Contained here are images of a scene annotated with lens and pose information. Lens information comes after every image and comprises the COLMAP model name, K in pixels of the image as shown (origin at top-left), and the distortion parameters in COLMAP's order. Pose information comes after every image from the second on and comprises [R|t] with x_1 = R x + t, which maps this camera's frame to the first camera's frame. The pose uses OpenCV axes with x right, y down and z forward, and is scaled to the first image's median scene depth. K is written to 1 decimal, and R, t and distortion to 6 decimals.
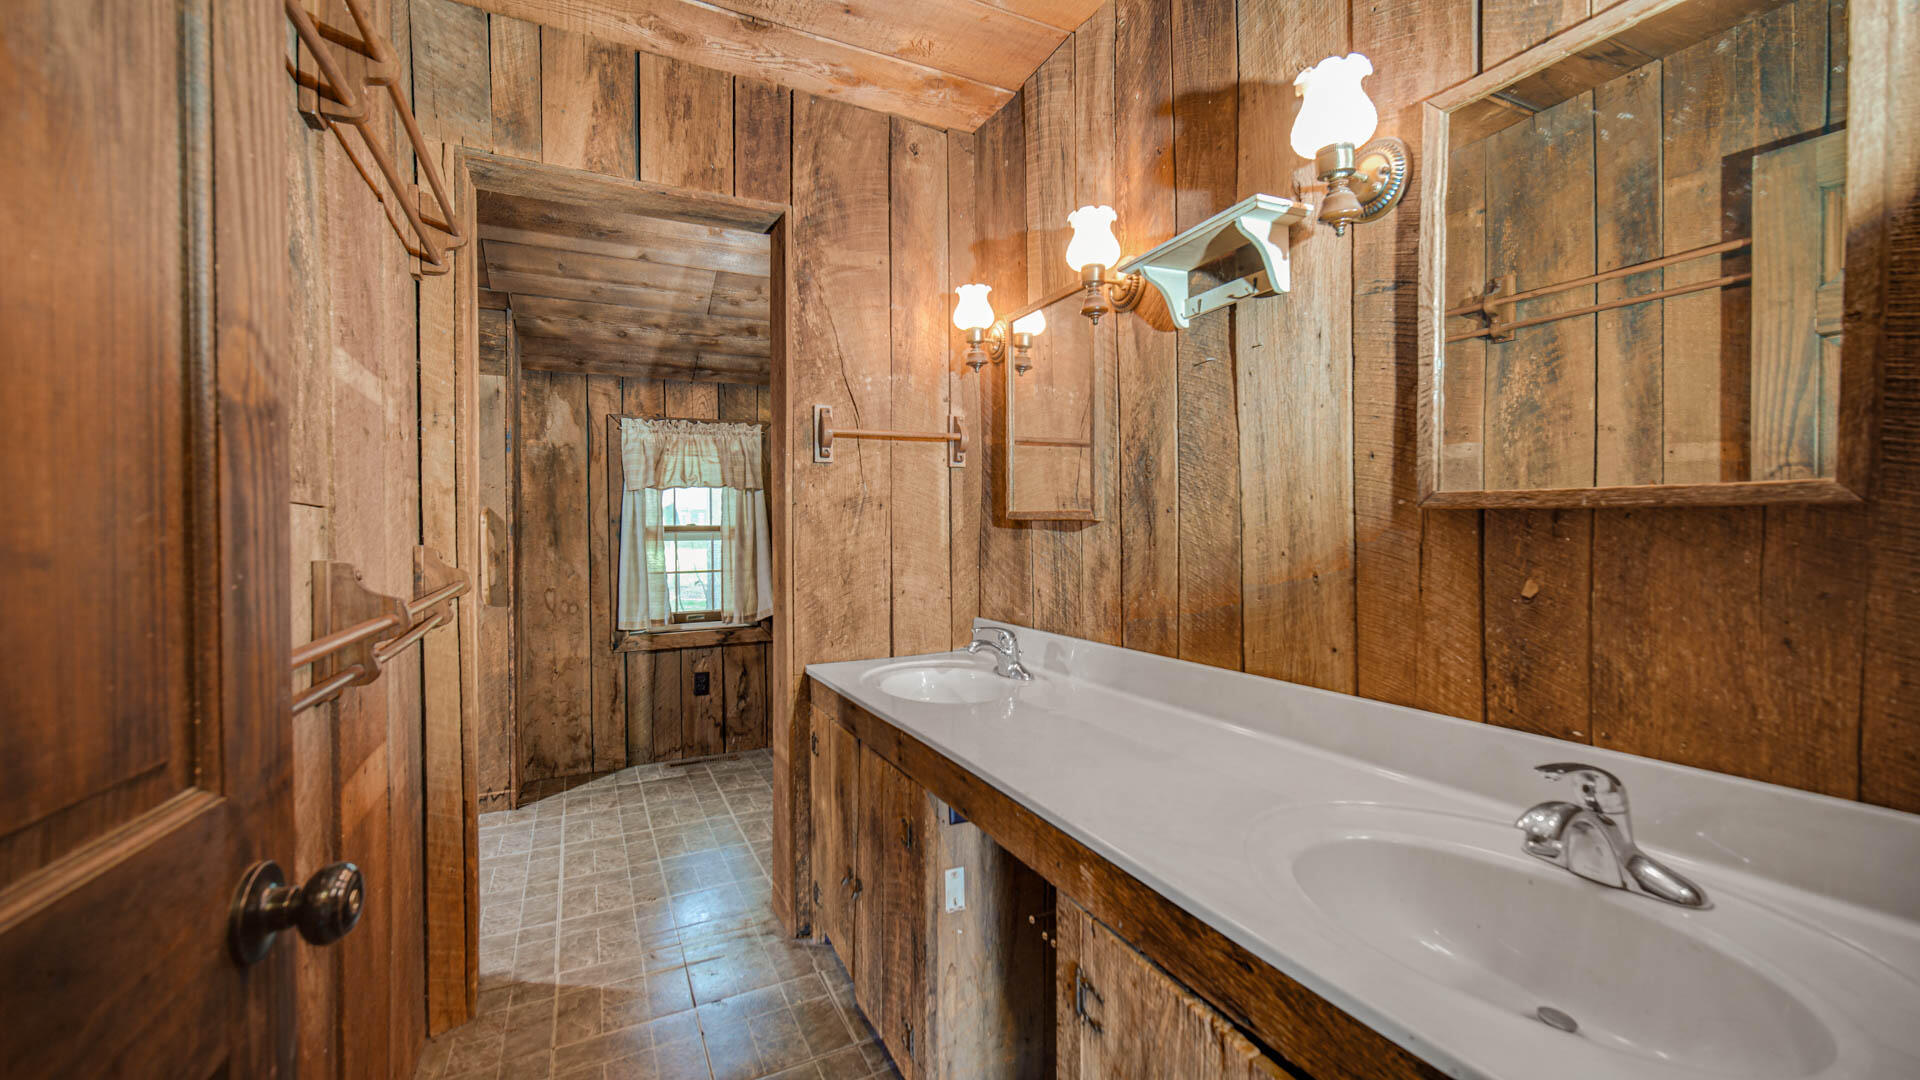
lens RADIAL K [[780.9, 0, 977.5], [0, 780.9, 541.5], [0, 0, 1]] dist [-0.009775, -0.000372]
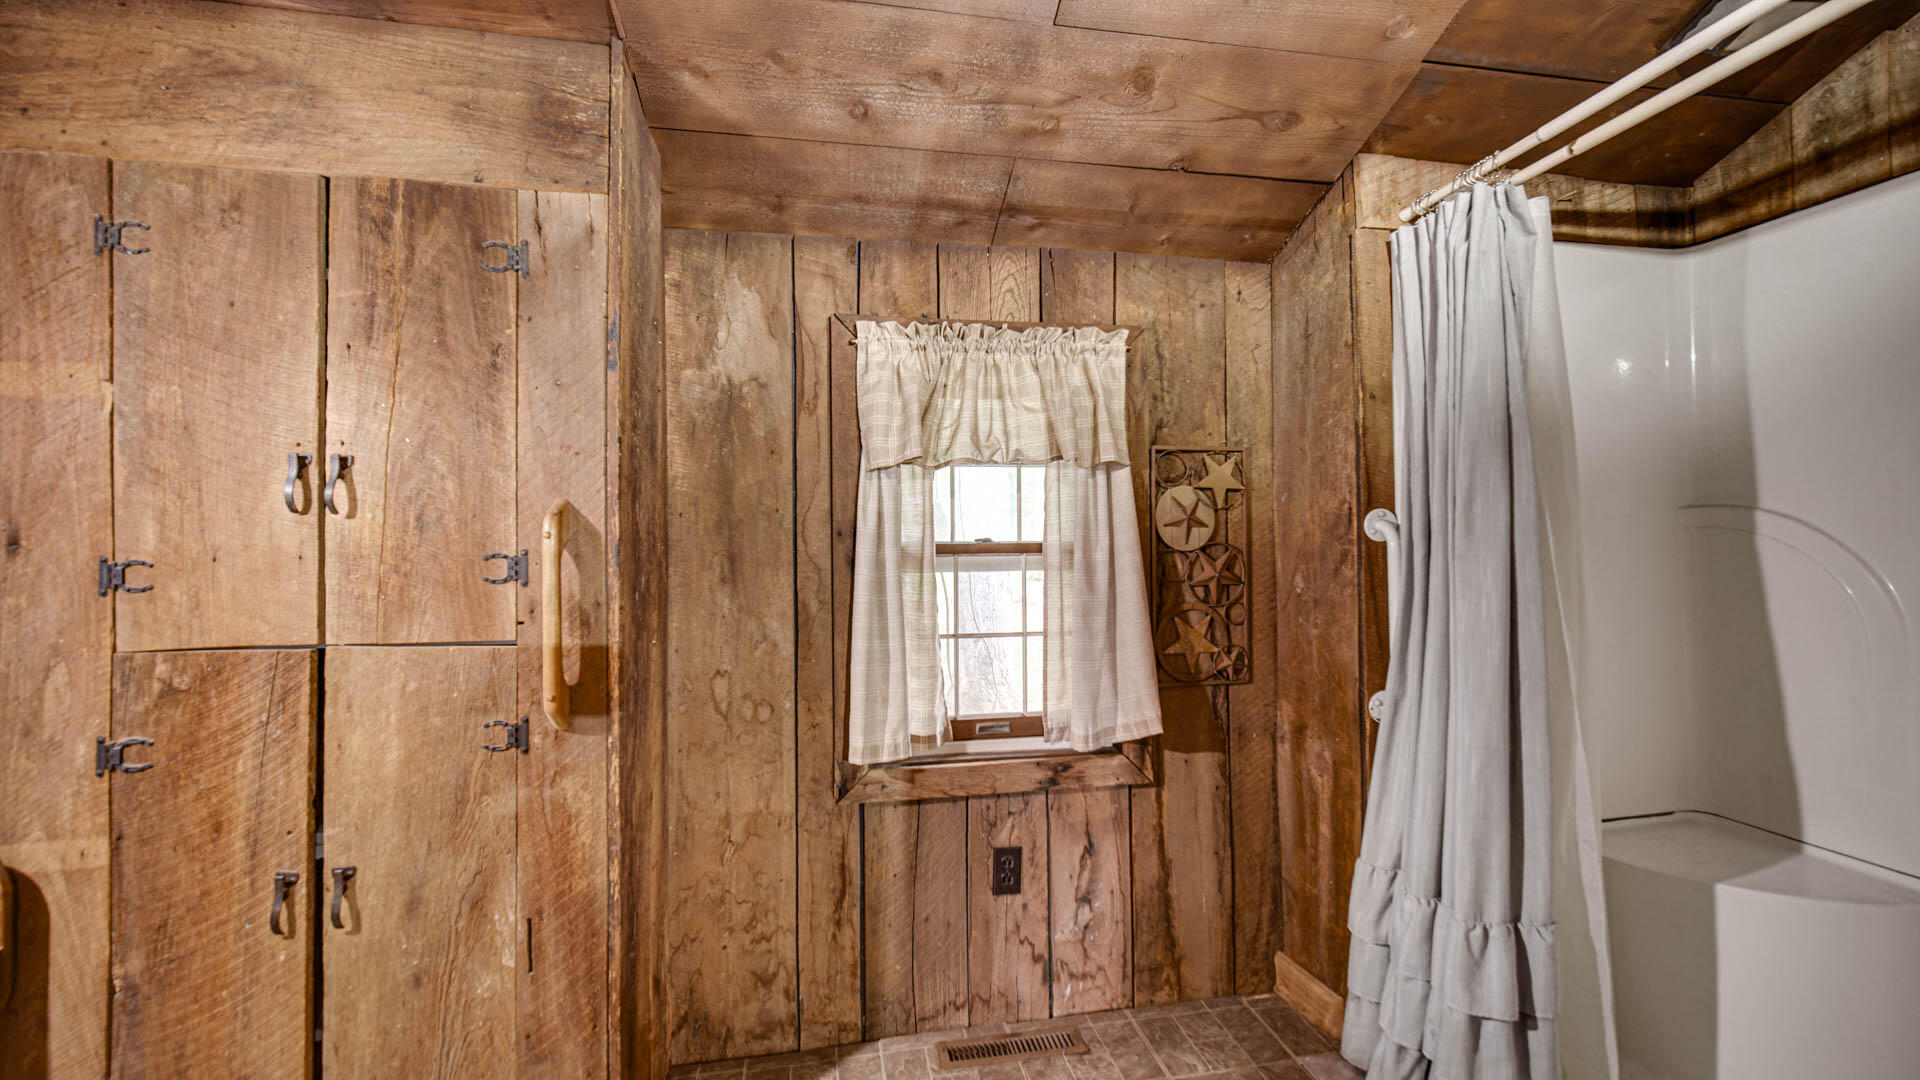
lens RADIAL K [[780.9, 0, 958.4], [0, 780.9, 537.4], [0, 0, 1]] dist [-0.009775, -0.000372]
pose [[0.955587, -0.002581, -0.294696, -0.251032], [-0.003759, 0.999774, -0.020944, -0.013388], [0.294684, 0.021122, 0.955361, 0.551330]]
